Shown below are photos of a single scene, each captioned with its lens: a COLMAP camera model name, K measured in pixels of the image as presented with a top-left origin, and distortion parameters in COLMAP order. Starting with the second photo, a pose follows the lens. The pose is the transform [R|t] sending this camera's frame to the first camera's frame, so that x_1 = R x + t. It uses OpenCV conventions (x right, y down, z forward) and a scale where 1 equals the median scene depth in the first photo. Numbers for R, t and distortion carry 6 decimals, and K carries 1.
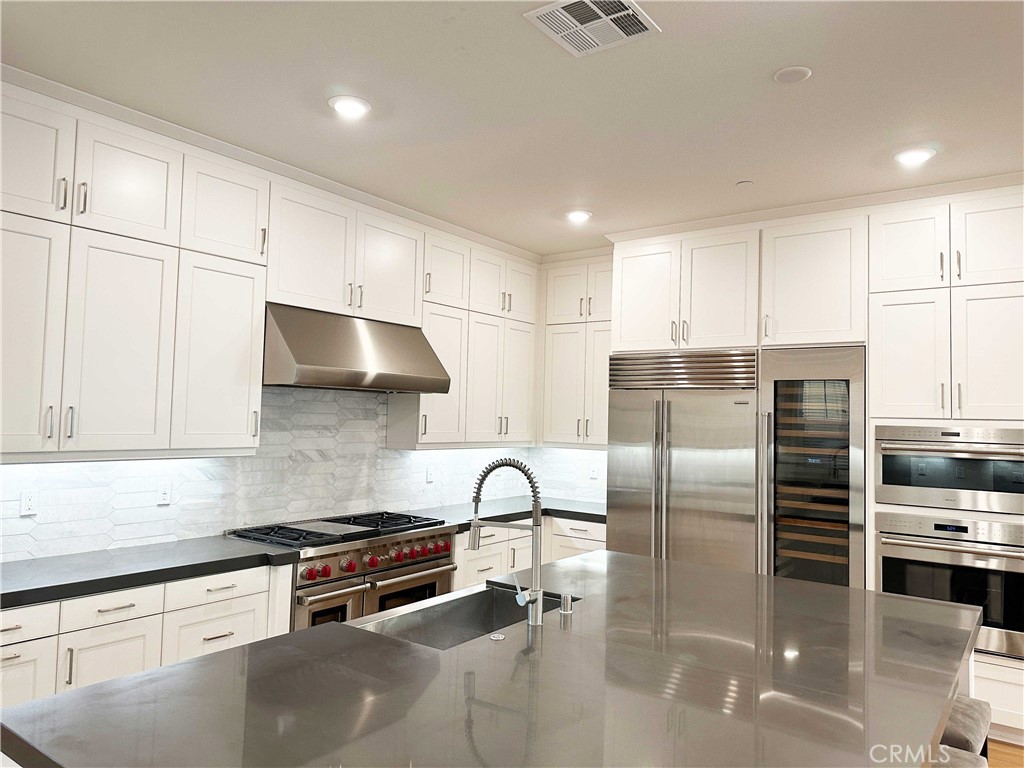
lens RADIAL K [[726.5, 0, 530.4], [0, 726.5, 376.9], [0, 0, 1]] dist [0.133464, -0.183075]
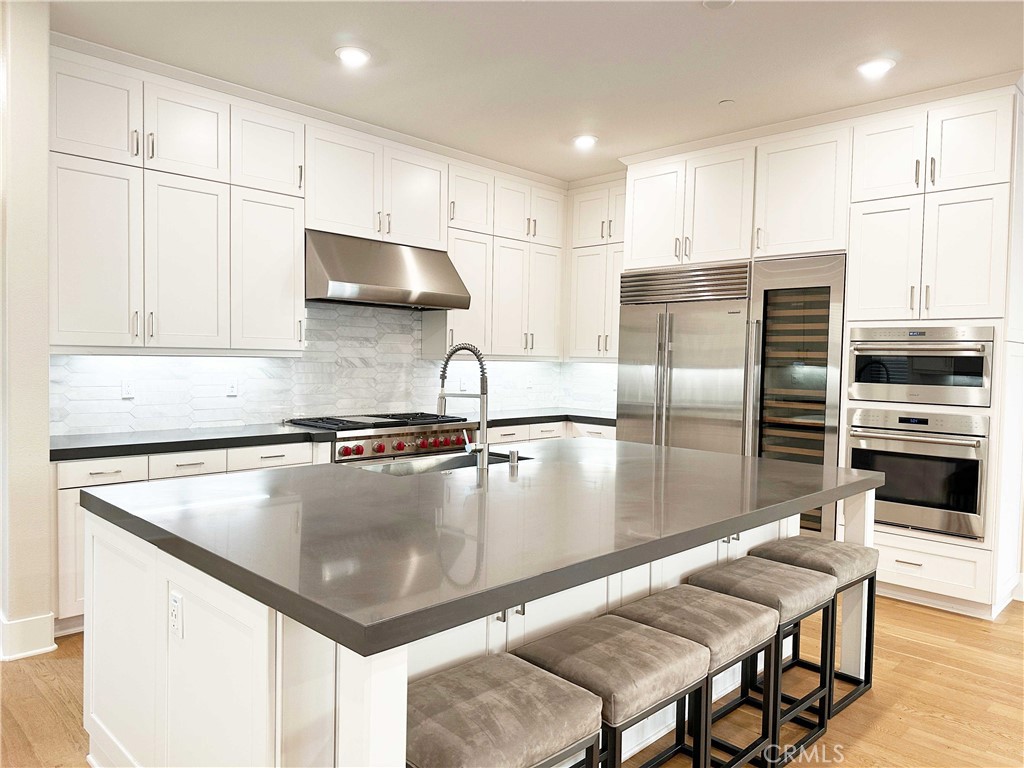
lens RADIAL K [[734.2, 0, 518.2], [0, 734.2, 384.2], [0, 0, 1]] dist [0.135738, -0.196538]
pose [[0.988598, -0.000863, -0.150578, 0.140579], [0.014498, 0.995883, 0.089477, 0.039173], [0.149881, -0.090640, 0.984541, -0.134504]]
